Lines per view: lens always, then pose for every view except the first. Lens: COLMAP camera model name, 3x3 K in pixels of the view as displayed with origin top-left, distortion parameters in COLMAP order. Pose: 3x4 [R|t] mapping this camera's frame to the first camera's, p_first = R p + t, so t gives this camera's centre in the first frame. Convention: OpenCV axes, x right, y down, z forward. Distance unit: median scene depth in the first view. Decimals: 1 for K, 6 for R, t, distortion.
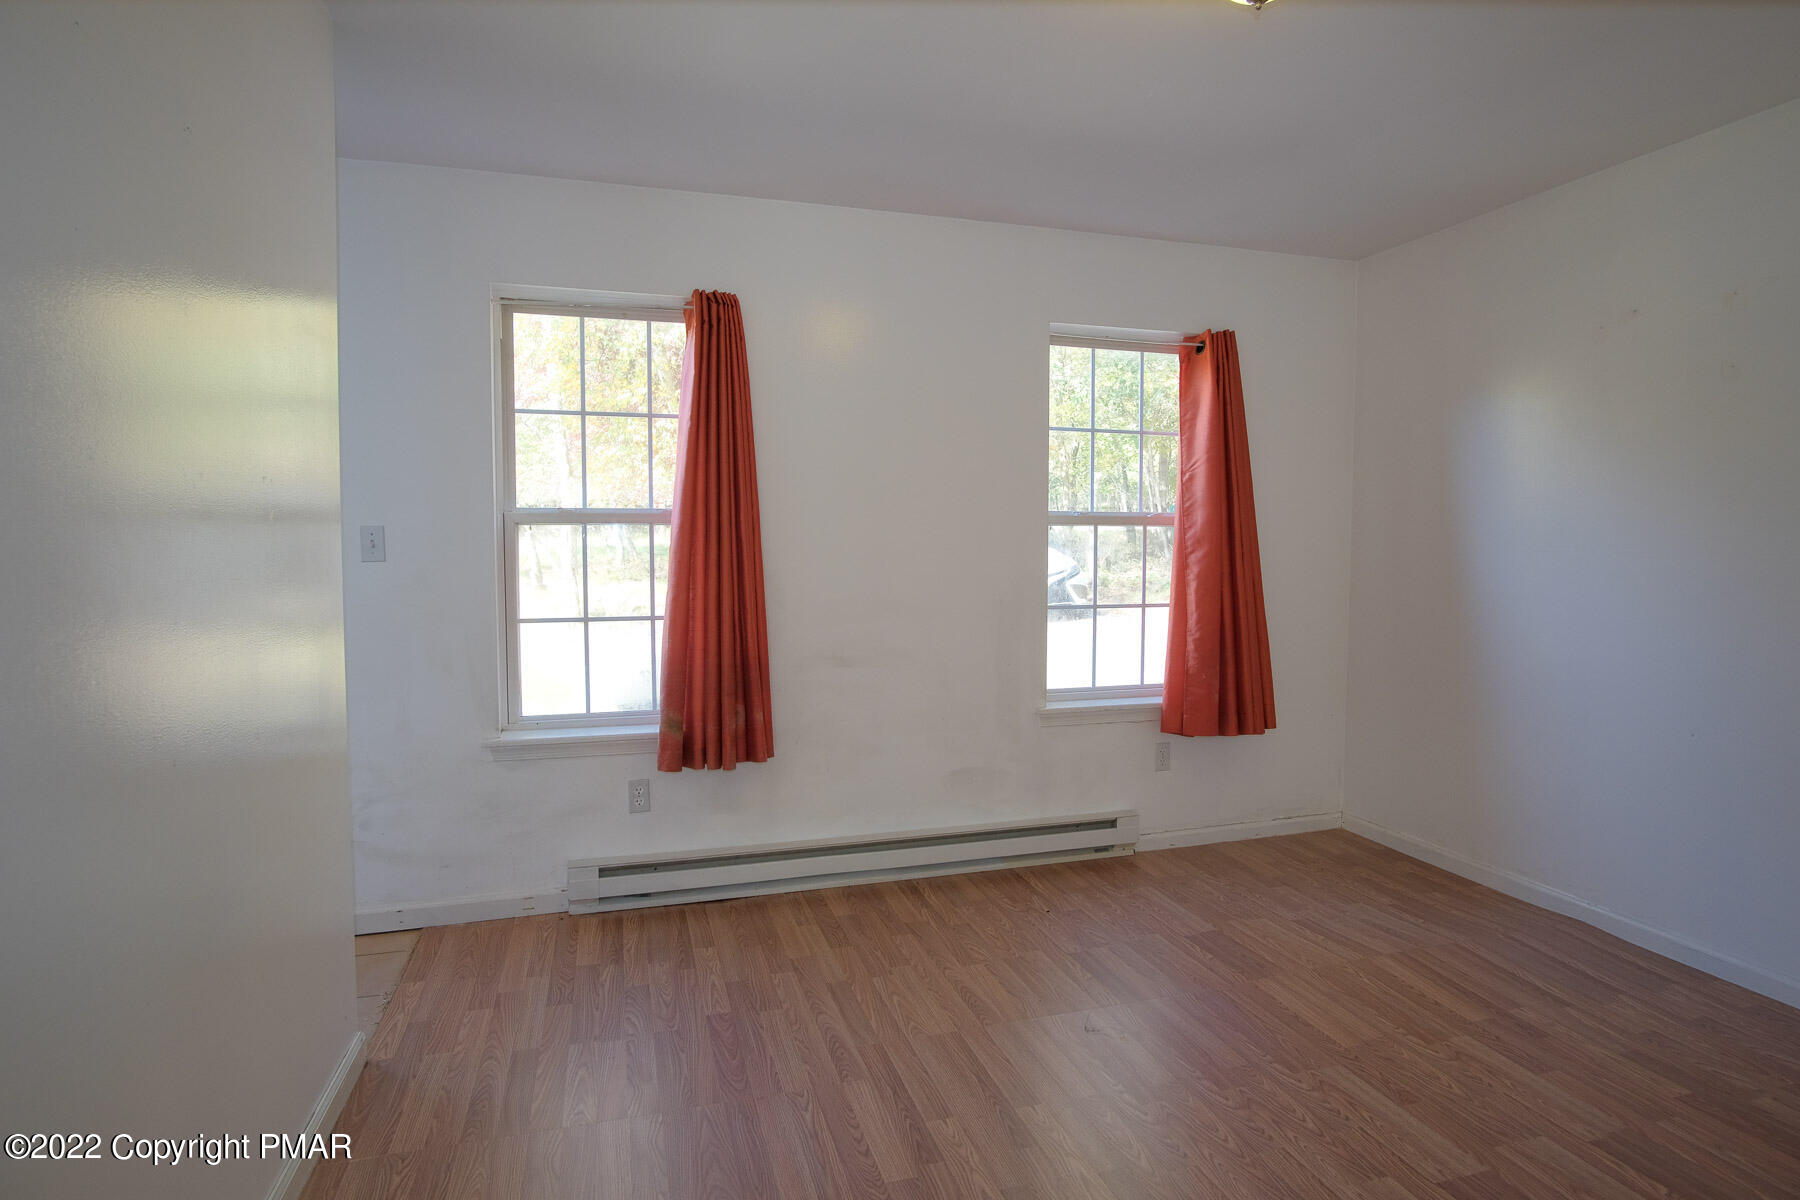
lens RADIAL K [[975.5, 0, 915.8], [0, 975.5, 590.7], [0, 0, 1]] dist [-0.026944, 0.000976]
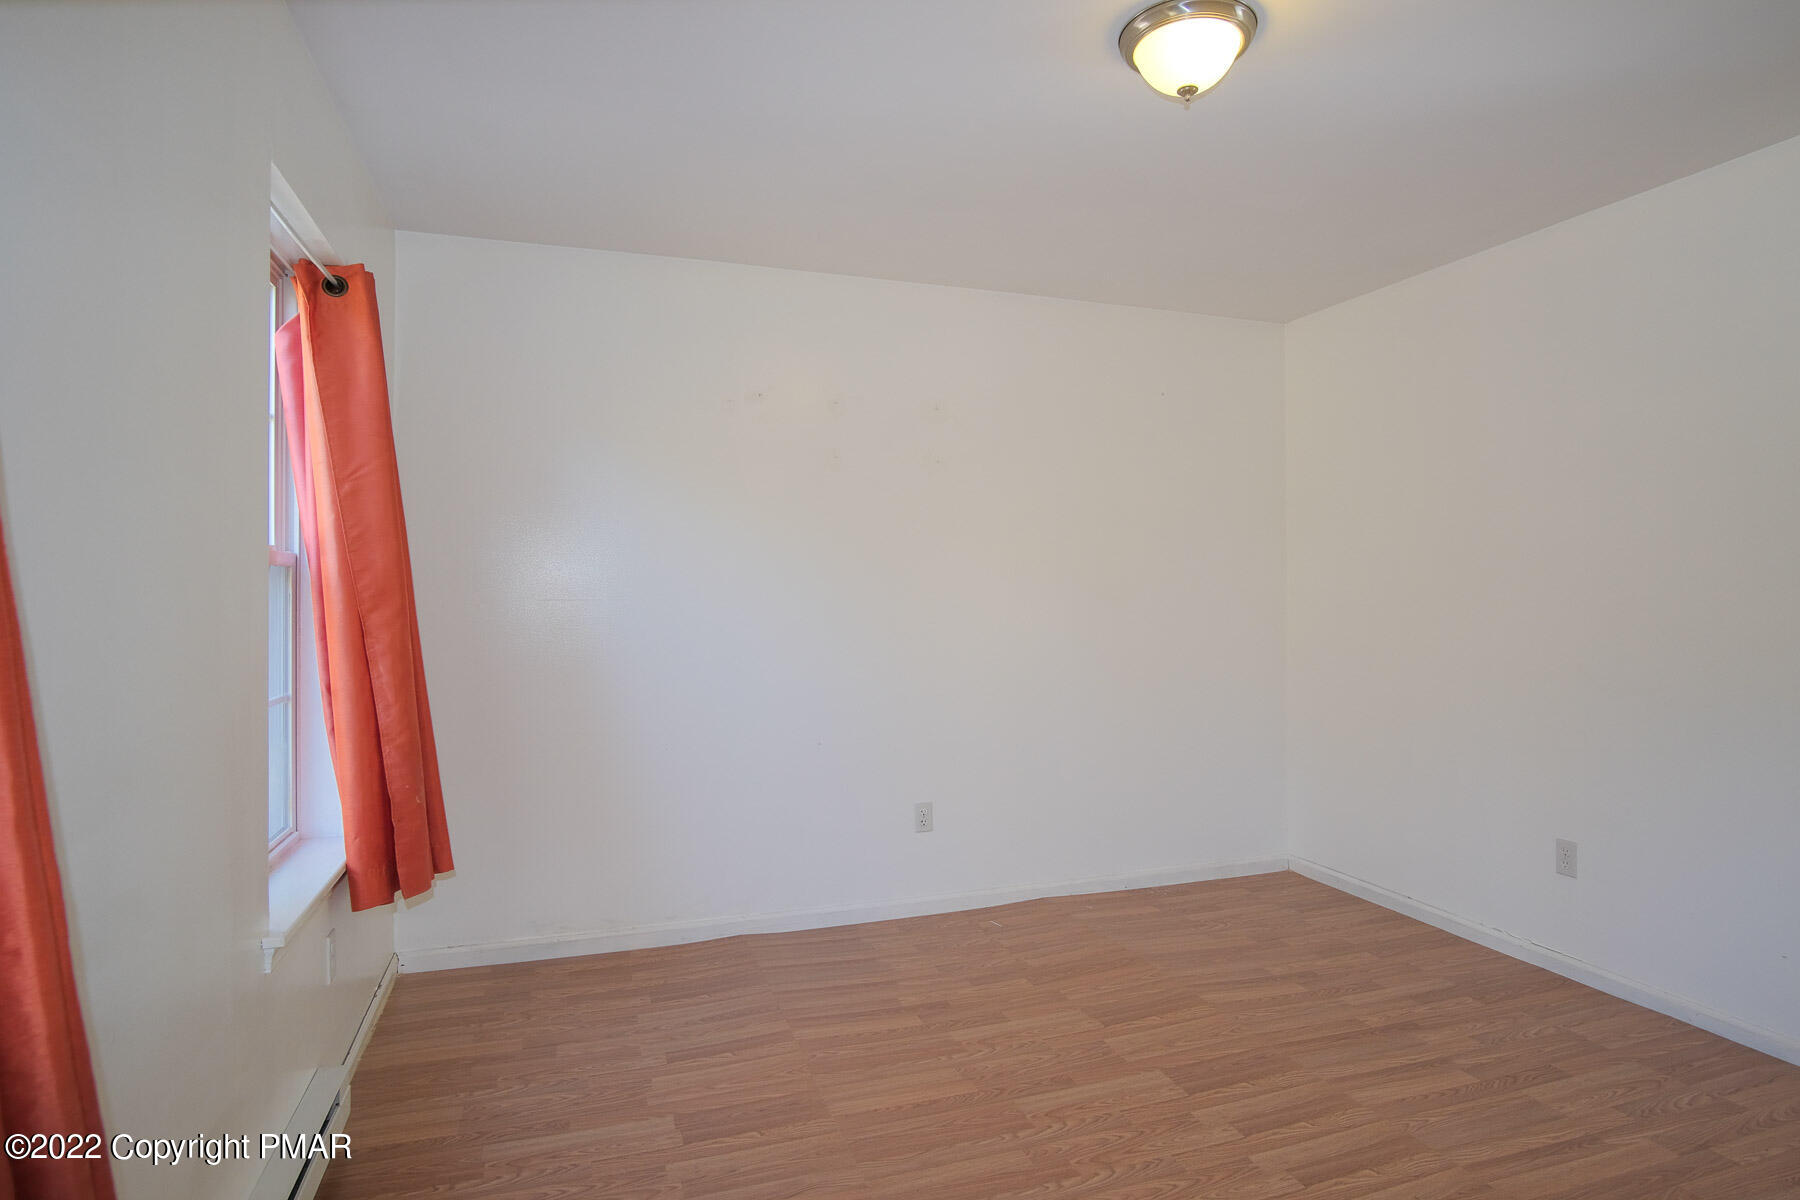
lens RADIAL K [[969.0, 0, 949.4], [0, 969.0, 599.6], [0, 0, 1]] dist [-0.073758, 0.043896]
pose [[-0.040218, -0.008540, 0.999154, -0.391262], [0.056498, 0.998344, 0.010808, -0.036436], [-0.997592, 0.056885, -0.039669, 0.751295]]
